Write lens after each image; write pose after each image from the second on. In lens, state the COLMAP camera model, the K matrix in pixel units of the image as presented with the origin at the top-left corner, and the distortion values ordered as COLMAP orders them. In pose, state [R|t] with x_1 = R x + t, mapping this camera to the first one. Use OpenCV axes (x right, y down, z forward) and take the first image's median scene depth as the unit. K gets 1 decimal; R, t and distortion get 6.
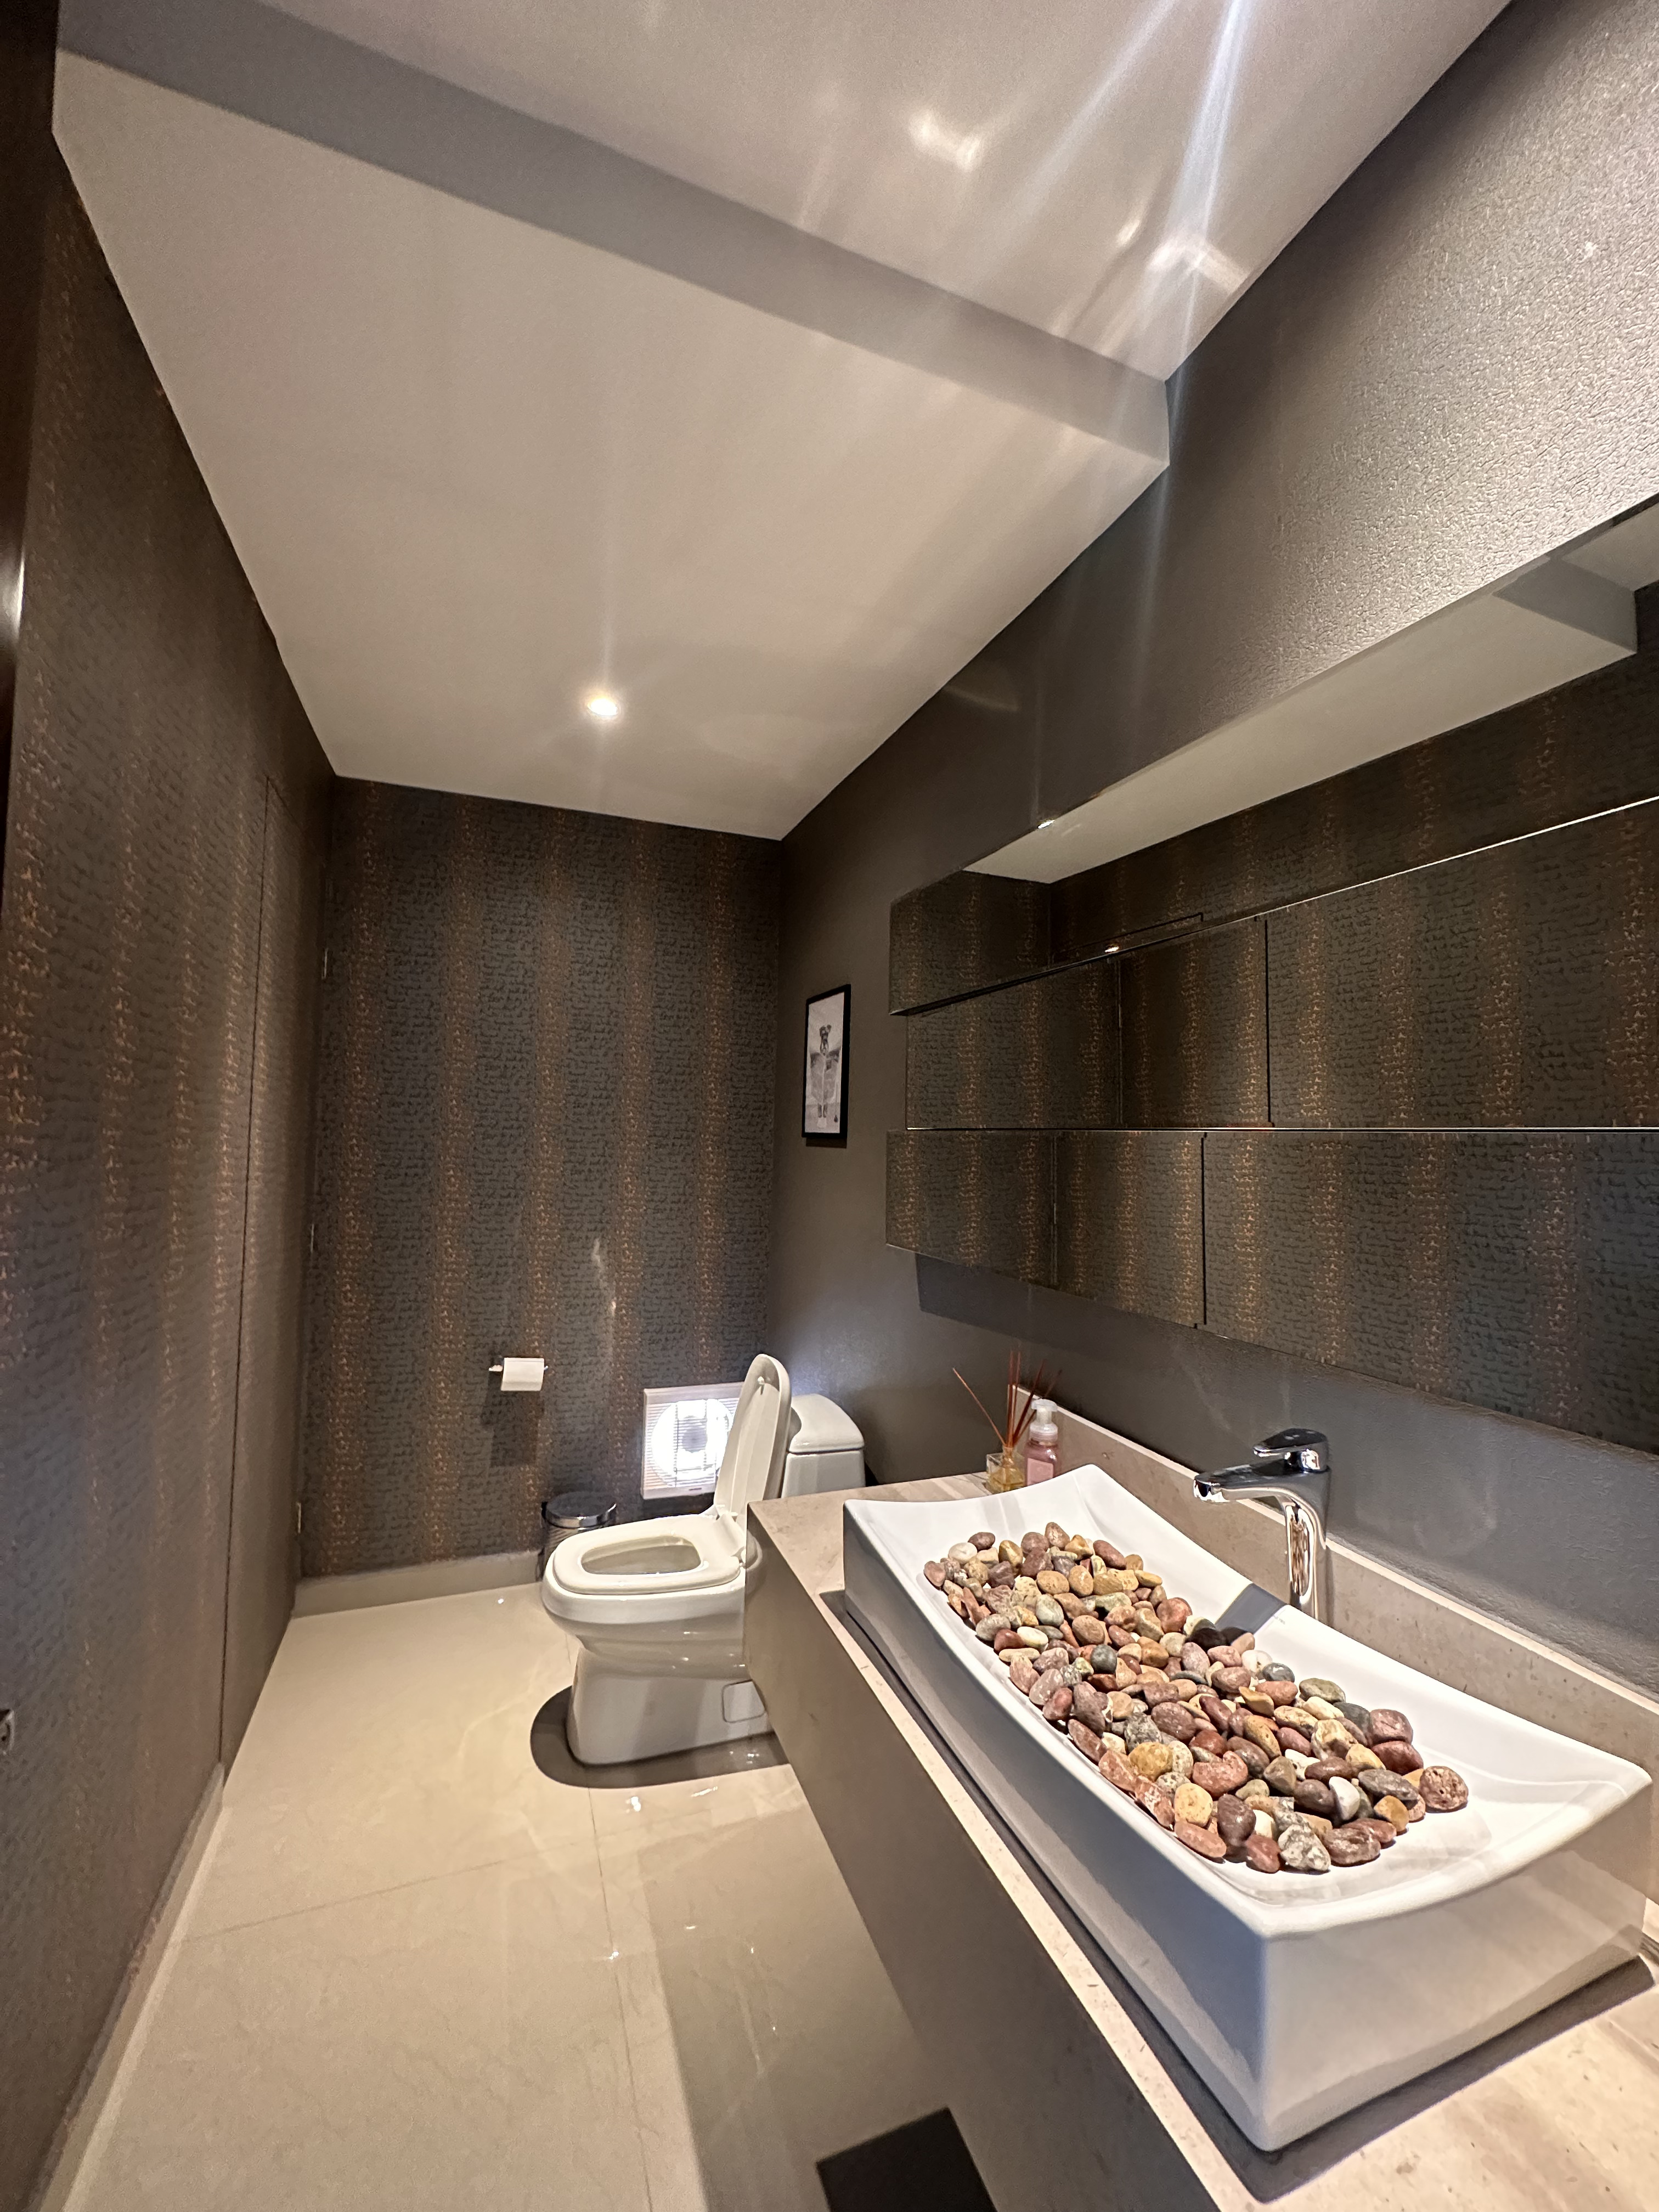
lens RADIAL K [[884.4, 0, 828.7], [0, 884.4, 1104.7], [0, 0, 1]] dist [-0.002346, -0.000474]
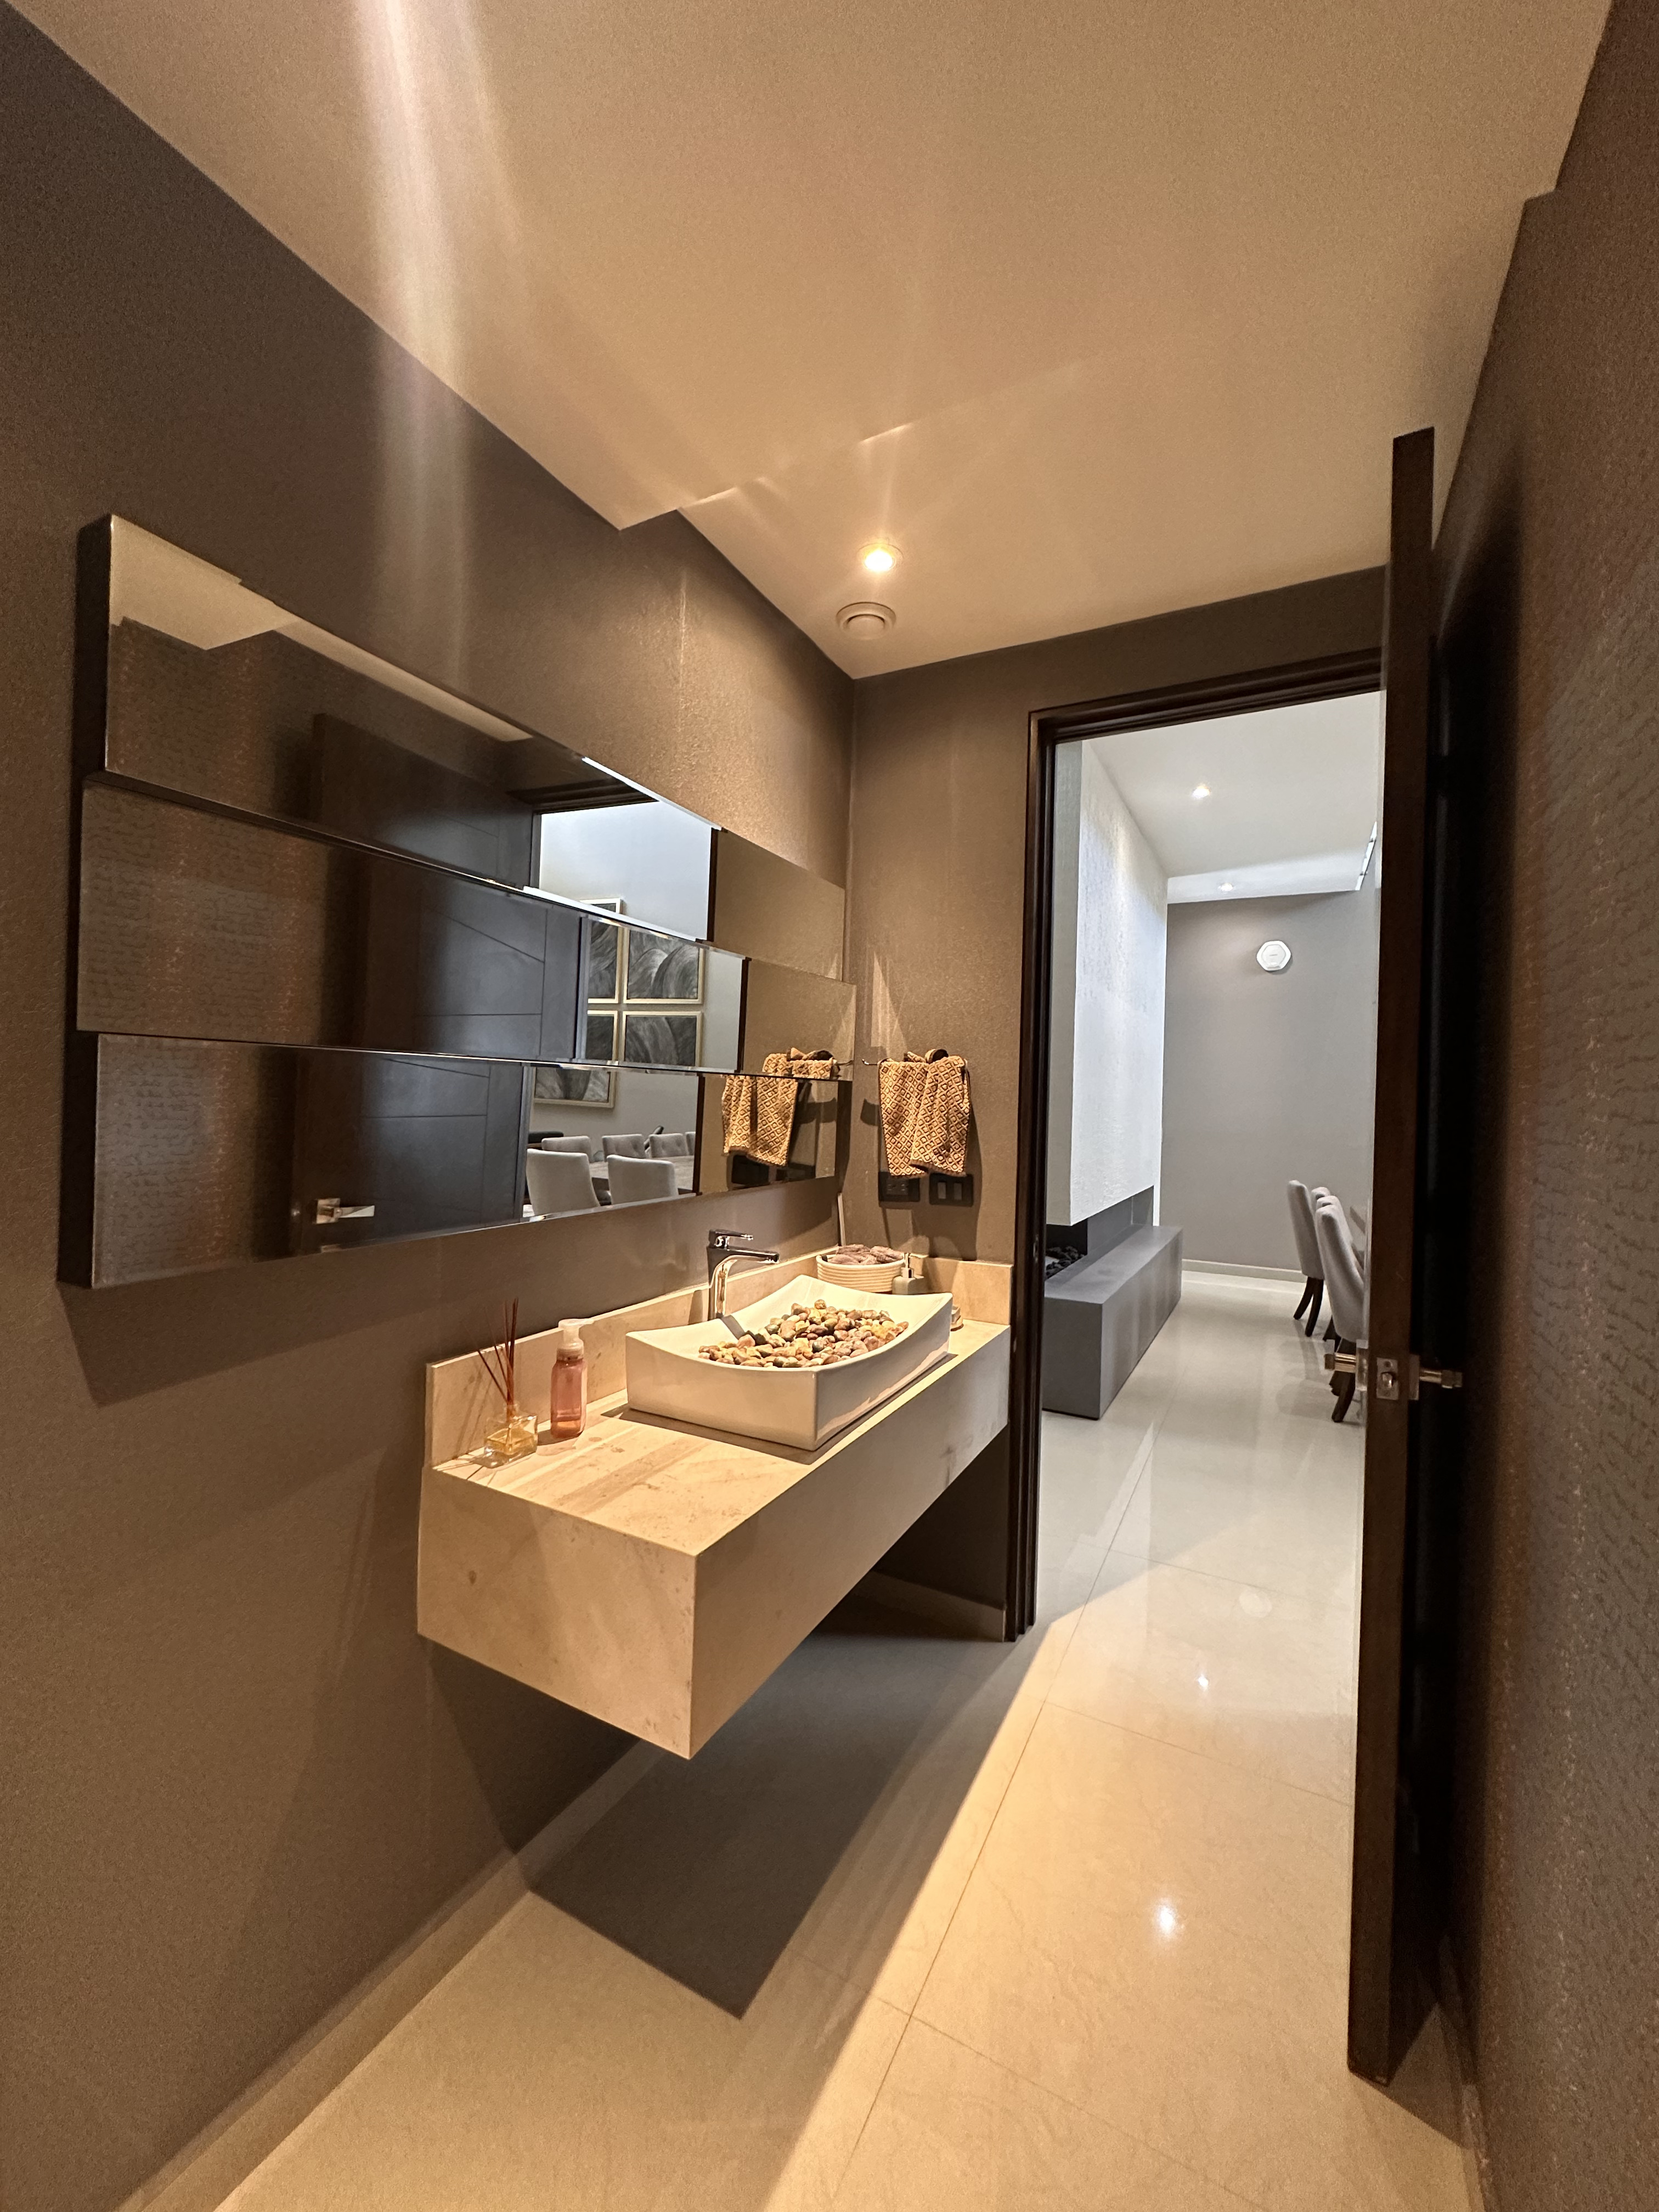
lens RADIAL K [[884.4, 0, 826.8], [0, 884.4, 1098.9], [0, 0, 1]] dist [-0.002346, -0.000474]
pose [[-0.653429, -0.036880, 0.756089, -0.679165], [-0.079537, 0.996629, -0.020125, 0.056282], [-0.752798, -0.073287, -0.654159, 1.337536]]
